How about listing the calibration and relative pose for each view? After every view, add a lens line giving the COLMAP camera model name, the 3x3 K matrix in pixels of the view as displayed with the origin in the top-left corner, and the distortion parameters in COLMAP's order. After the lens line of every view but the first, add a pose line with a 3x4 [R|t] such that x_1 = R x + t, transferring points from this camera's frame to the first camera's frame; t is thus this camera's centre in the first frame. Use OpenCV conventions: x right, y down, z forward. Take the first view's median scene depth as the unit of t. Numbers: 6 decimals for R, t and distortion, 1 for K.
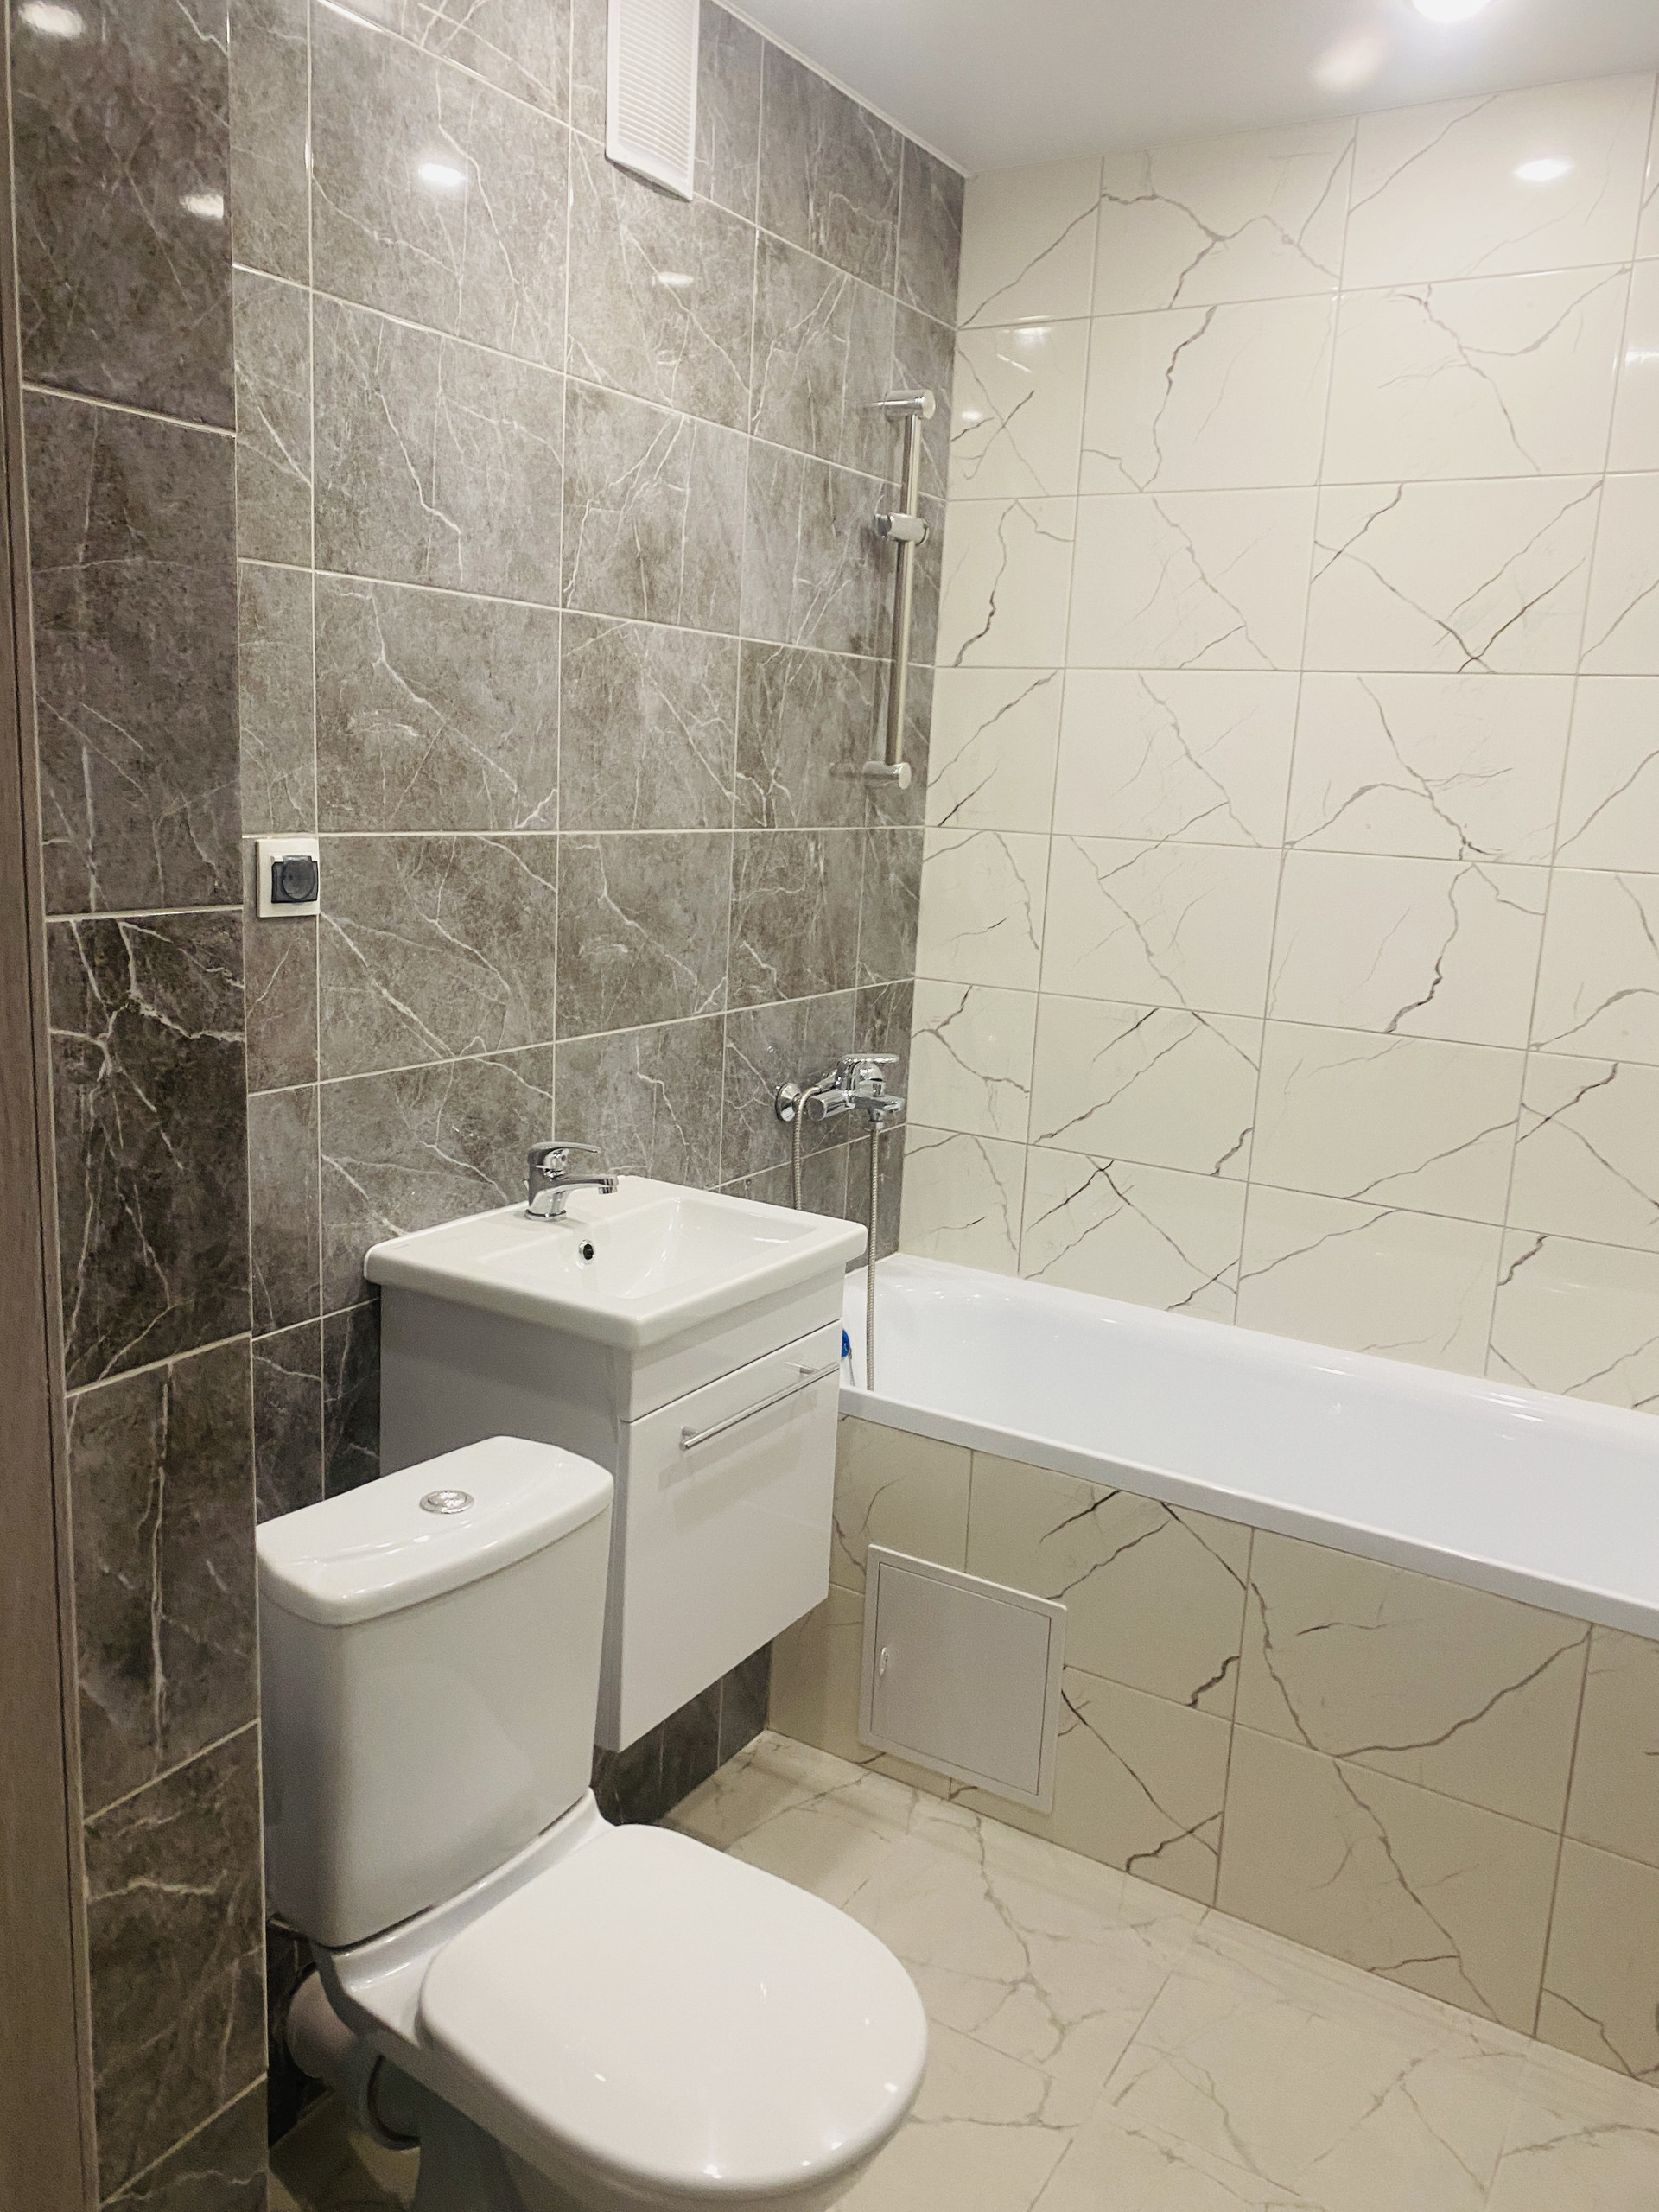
lens RADIAL K [[1666.0, 0, 833.3], [0, 1666.0, 1118.2], [0, 0, 1]] dist [0.128153, -0.267245]
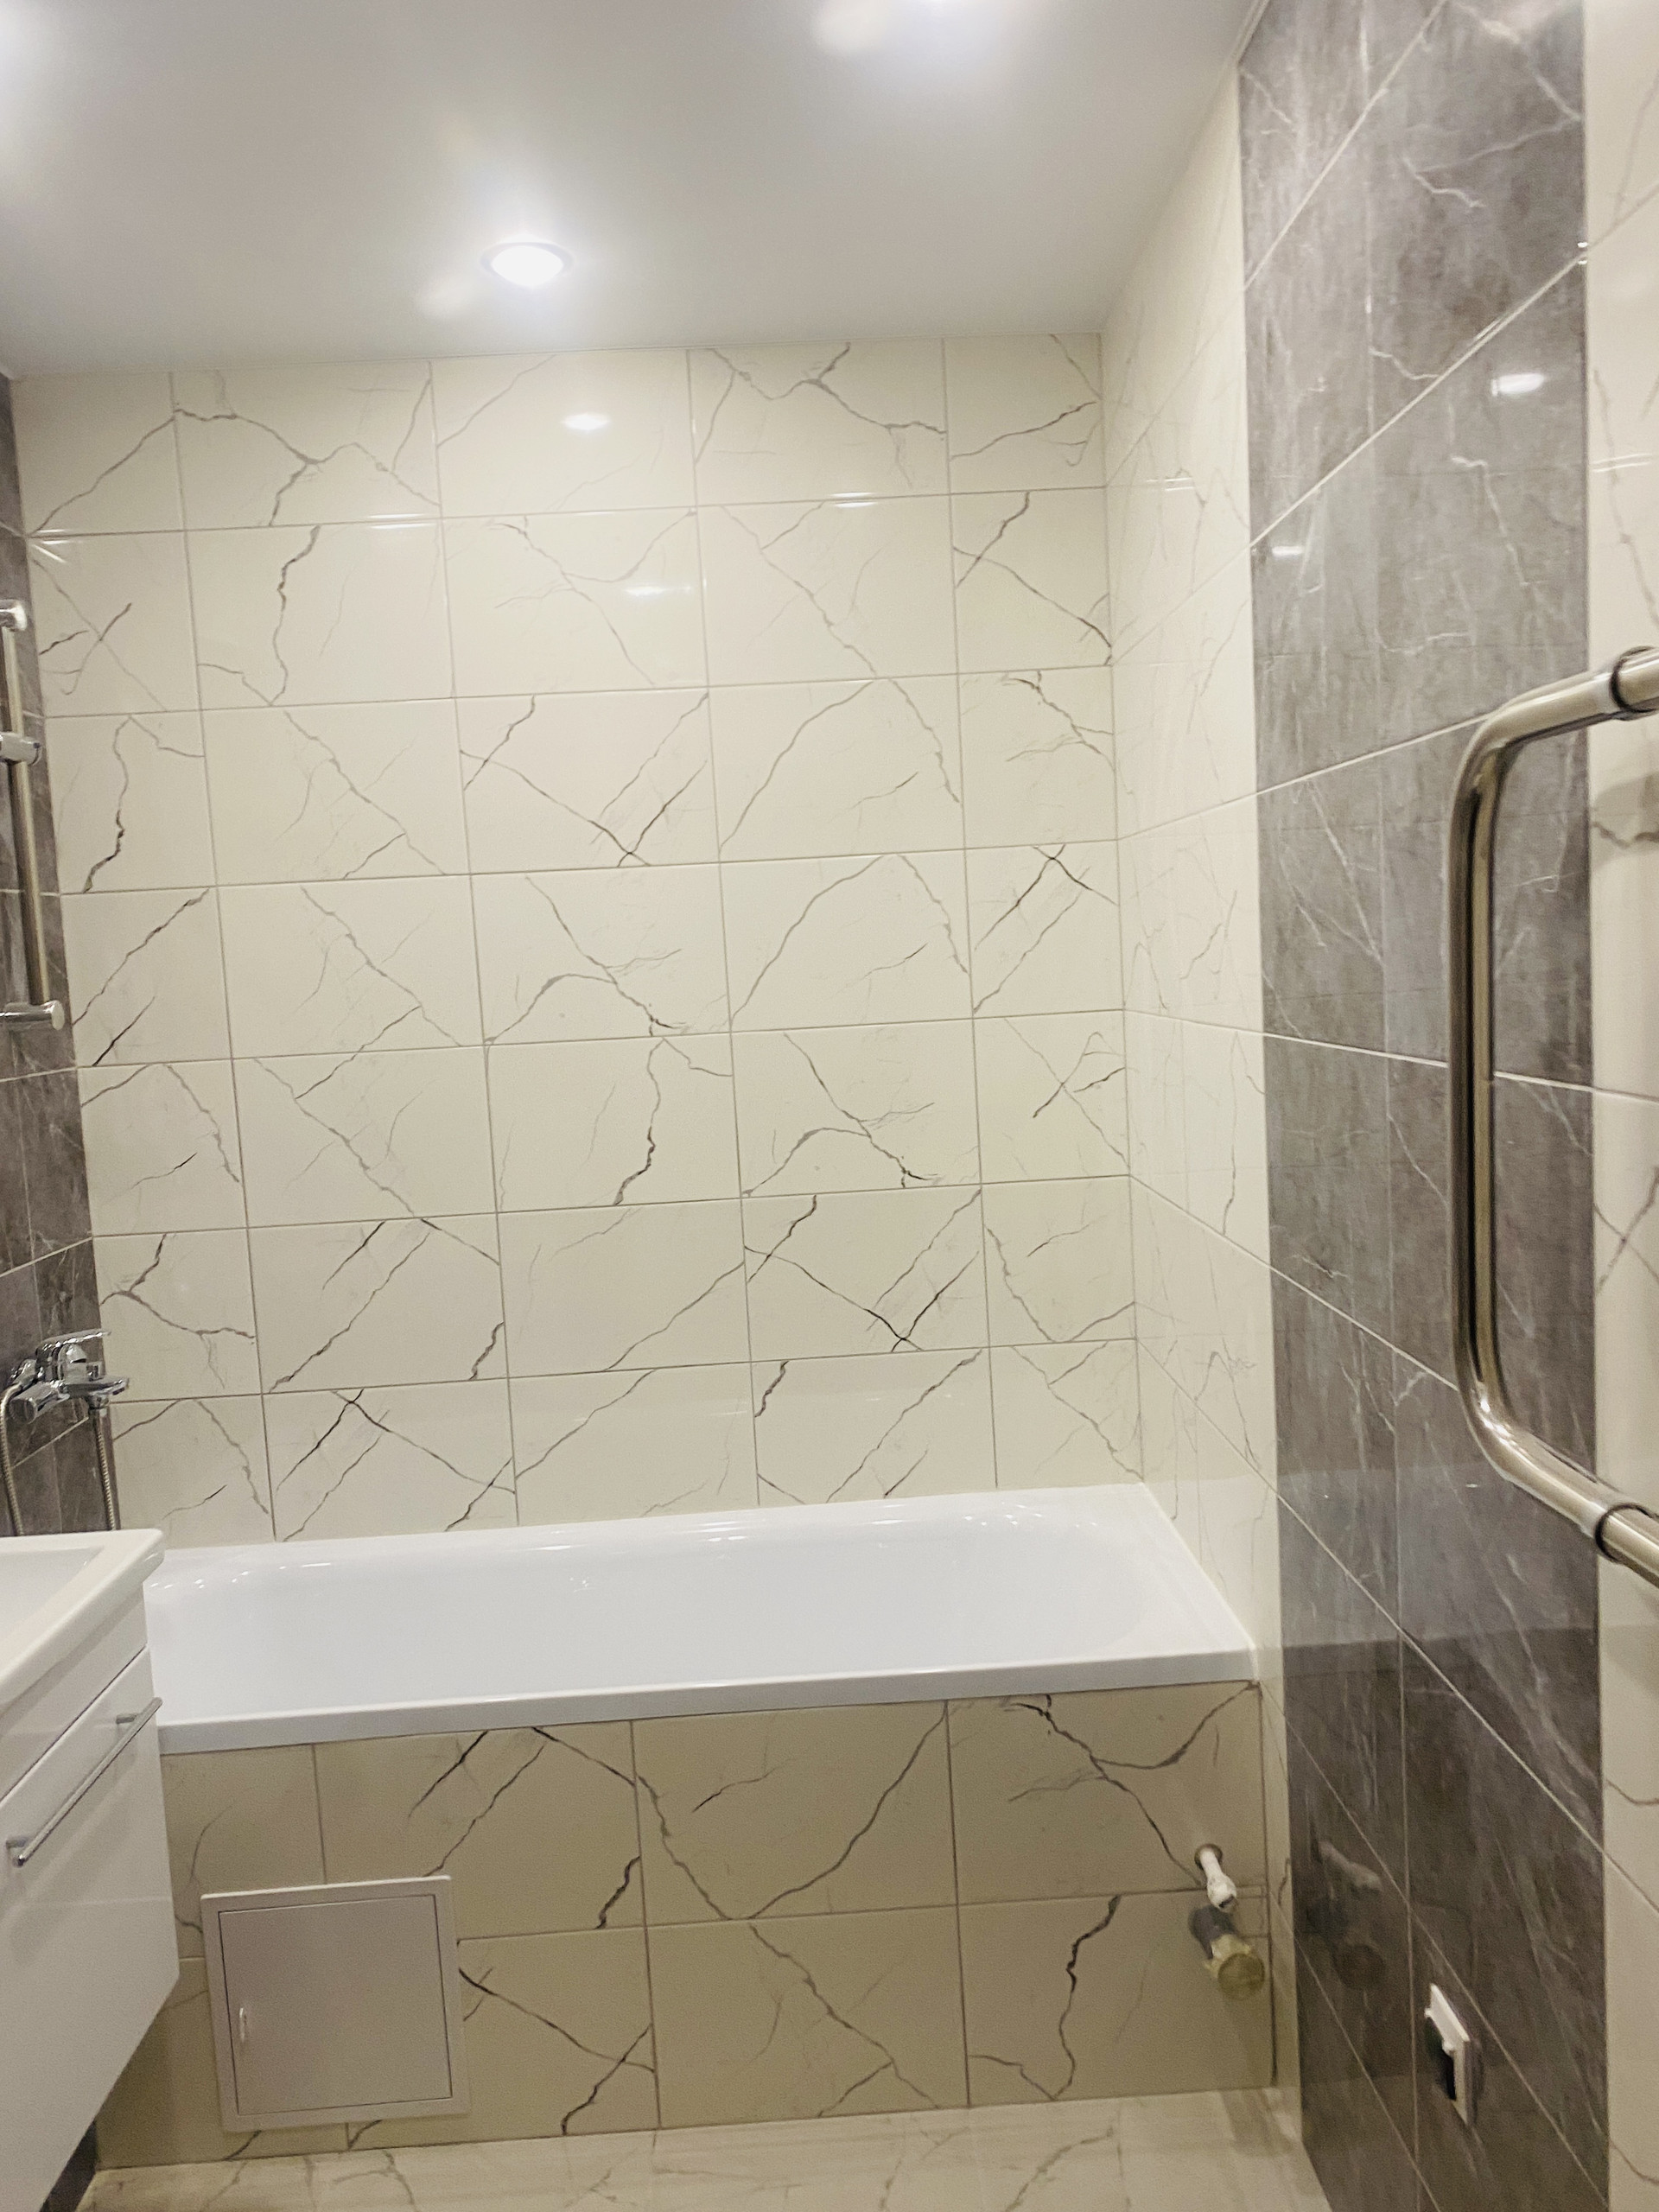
lens RADIAL K [[1684.5, 0, 836.3], [0, 1684.5, 1127.3], [0, 0, 1]] dist [0.043065, -0.054039]
pose [[0.828037, -0.148691, 0.540597, -0.110223], [0.205507, 0.977579, -0.045894, -0.021307], [-0.521652, 0.149099, 0.840029, 0.043761]]
